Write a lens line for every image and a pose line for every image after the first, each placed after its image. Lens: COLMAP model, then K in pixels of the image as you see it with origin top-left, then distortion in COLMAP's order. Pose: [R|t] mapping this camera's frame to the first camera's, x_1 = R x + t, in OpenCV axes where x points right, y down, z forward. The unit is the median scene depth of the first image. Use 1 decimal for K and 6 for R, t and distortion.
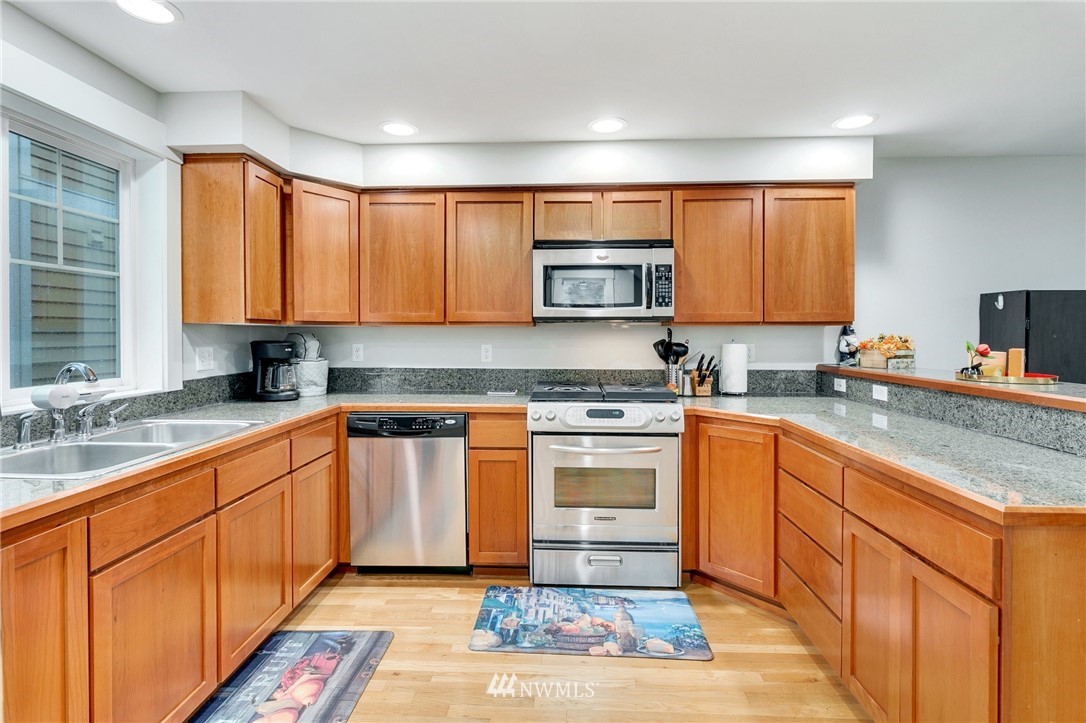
lens RADIAL K [[519.1, 0, 542.1], [0, 519.1, 338.1], [0, 0, 1]] dist [-0.006102, 0.004414]
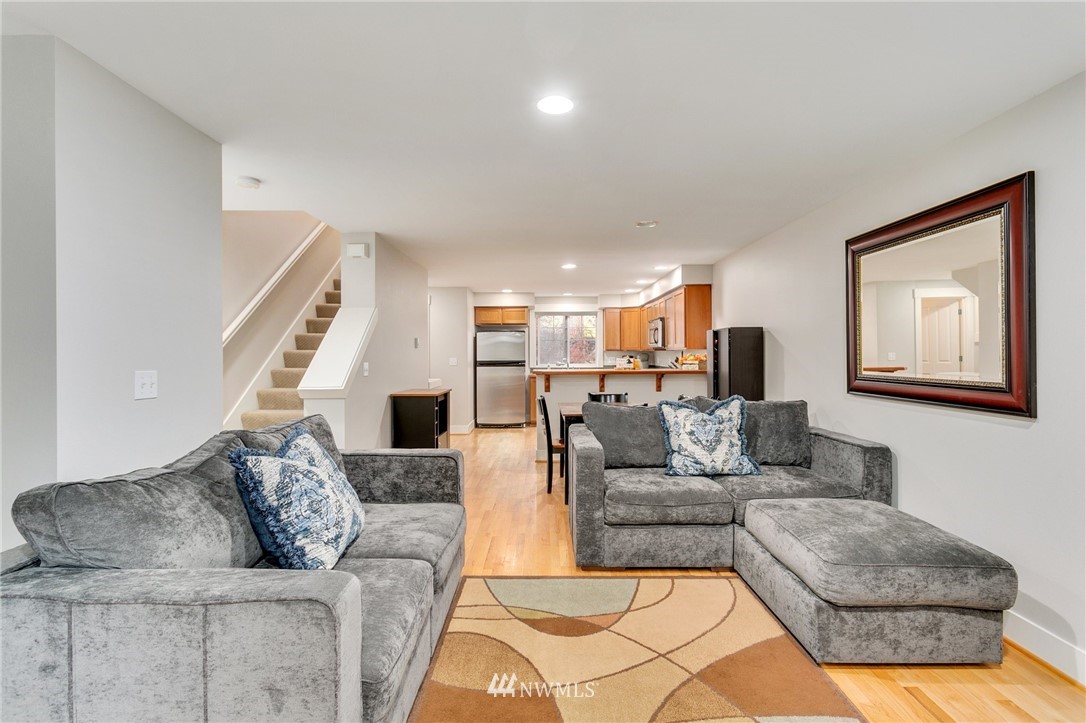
lens RADIAL K [[519.1, 0, 535.0], [0, 519.1, 357.3], [0, 0, 1]] dist [-0.006102, 0.004414]
pose [[0.026530, 0.004324, -0.999639, 3.044117], [-0.008050, 0.999959, 0.004112, 0.005899], [0.999616, 0.007938, 0.026564, 0.331295]]
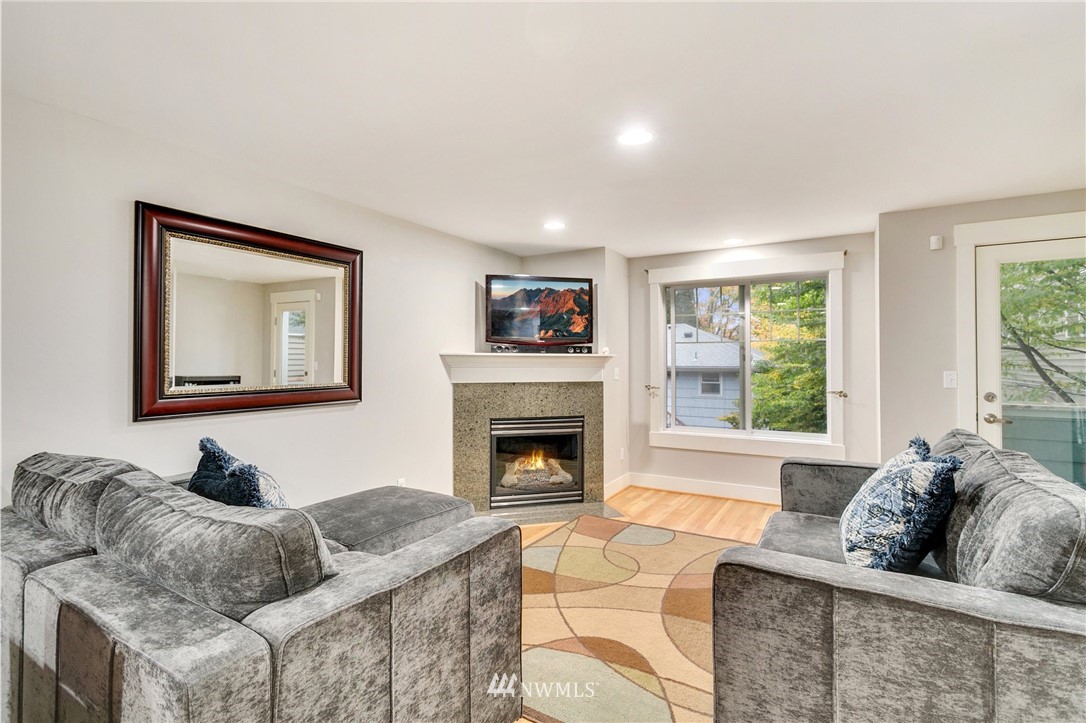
lens RADIAL K [[519.1, 0, 539.9], [0, 519.1, 346.1], [0, 0, 1]] dist [-0.006102, 0.004414]
pose [[0.471118, 0.020733, 0.881826, 1.249451], [0.008145, 0.999579, -0.027854, -0.003851], [-0.882032, 0.020305, 0.470751, 0.095122]]
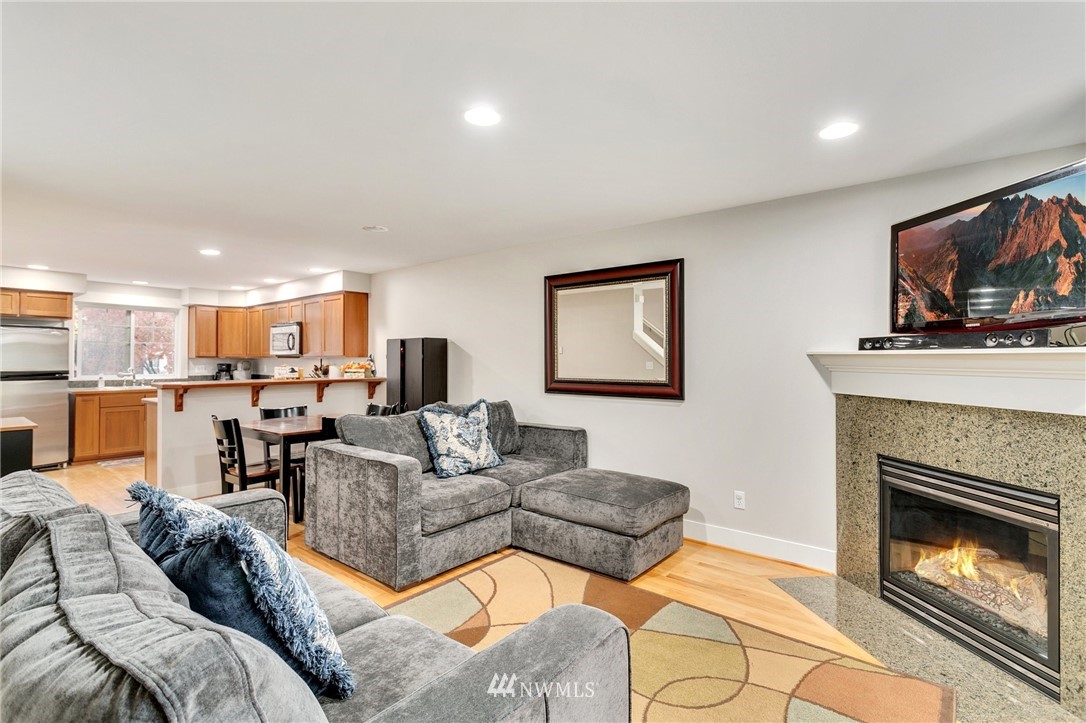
lens RADIAL K [[519.1, 0, 549.9], [0, 519.1, 355.1], [0, 0, 1]] dist [-0.006102, 0.004414]
pose [[0.803446, -0.007804, -0.595327, 2.796379], [-0.006032, 0.999756, -0.021246, 0.007254], [0.595347, 0.020661, 0.803203, -0.234609]]
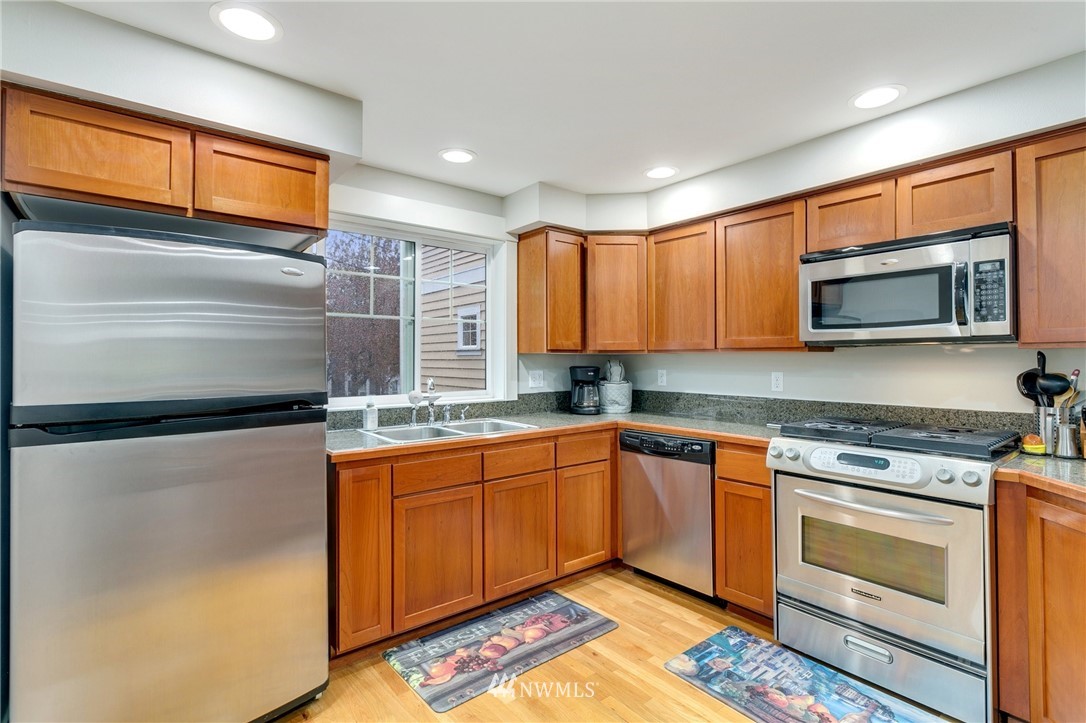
lens RADIAL K [[519.1, 0, 540.1], [0, 519.1, 355.3], [0, 0, 1]] dist [-0.006102, 0.004414]
pose [[0.655535, -0.008585, -0.755116, 0.386671], [-0.004117, 0.999880, -0.014942, -0.002564], [0.755153, 0.012904, 0.655421, 0.101712]]
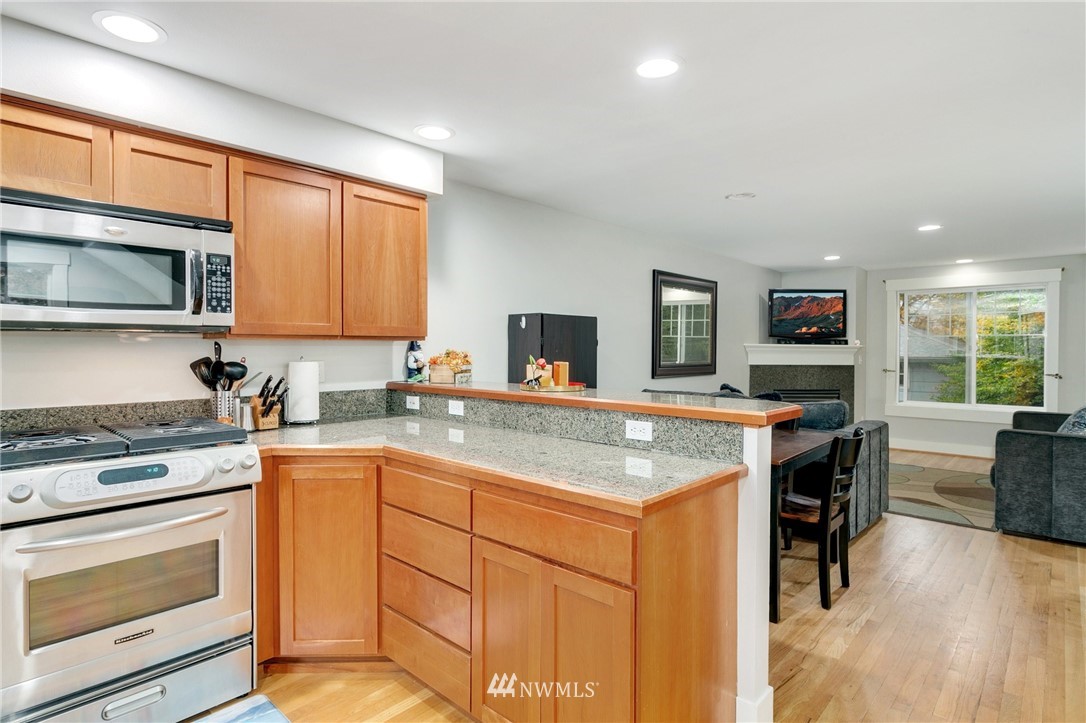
lens RADIAL K [[569.5, 0, 546.2], [0, 569.5, 351.3], [0, 0, 1]] dist [-0.002412, -0.001650]
pose [[0.640460, -0.004157, 0.767981, -0.089661], [0.005457, 0.999985, 0.000862, -0.004792], [-0.767972, 0.003639, 0.640473, 0.149640]]
